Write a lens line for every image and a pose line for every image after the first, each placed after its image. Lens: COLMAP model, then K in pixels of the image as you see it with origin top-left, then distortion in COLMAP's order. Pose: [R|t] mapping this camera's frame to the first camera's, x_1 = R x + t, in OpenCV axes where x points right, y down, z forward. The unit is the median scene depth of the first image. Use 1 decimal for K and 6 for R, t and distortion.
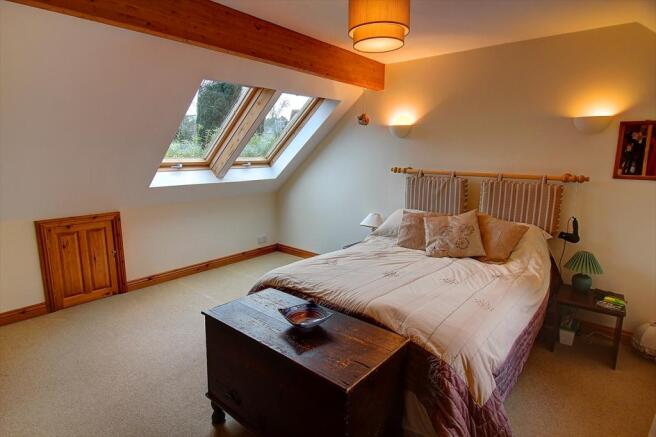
lens RADIAL K [[355.8, 0, 327.4], [0, 355.8, 217.6], [0, 0, 1]] dist [0.006051, 0.000086]
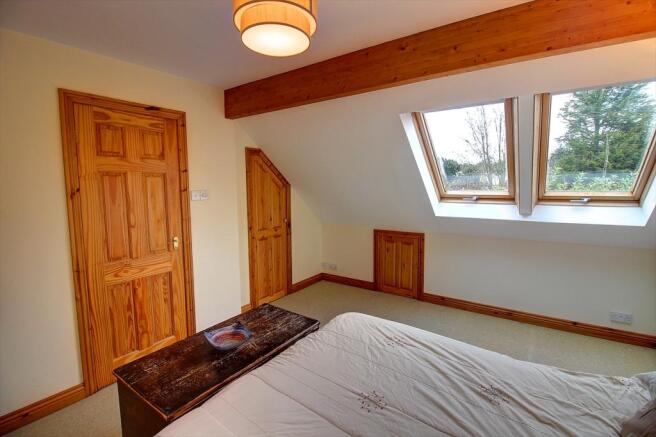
lens RADIAL K [[306.0, 0, 328.2], [0, 306.0, 214.4], [0, 0, 1]] dist [-0.004333, -0.001030]
pose [[0.090848, 0.089238, -0.991858, 0.422536], [-0.172305, 0.982364, 0.072602, -0.101555], [0.980845, 0.164306, 0.104622, 0.570586]]
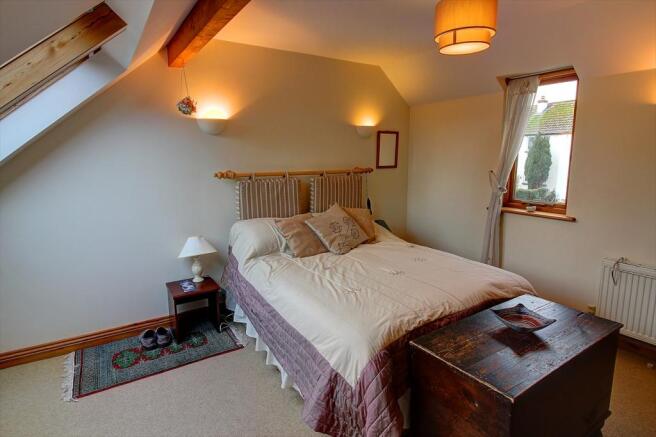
lens RADIAL K [[355.8, 0, 329.4], [0, 355.8, 215.9], [0, 0, 1]] dist [0.006051, 0.000086]
pose [[0.288523, -0.175053, 0.941335, -0.534331], [0.188125, 0.974346, 0.123530, -0.105910], [-0.938810, 0.141447, 0.314053, 0.575767]]
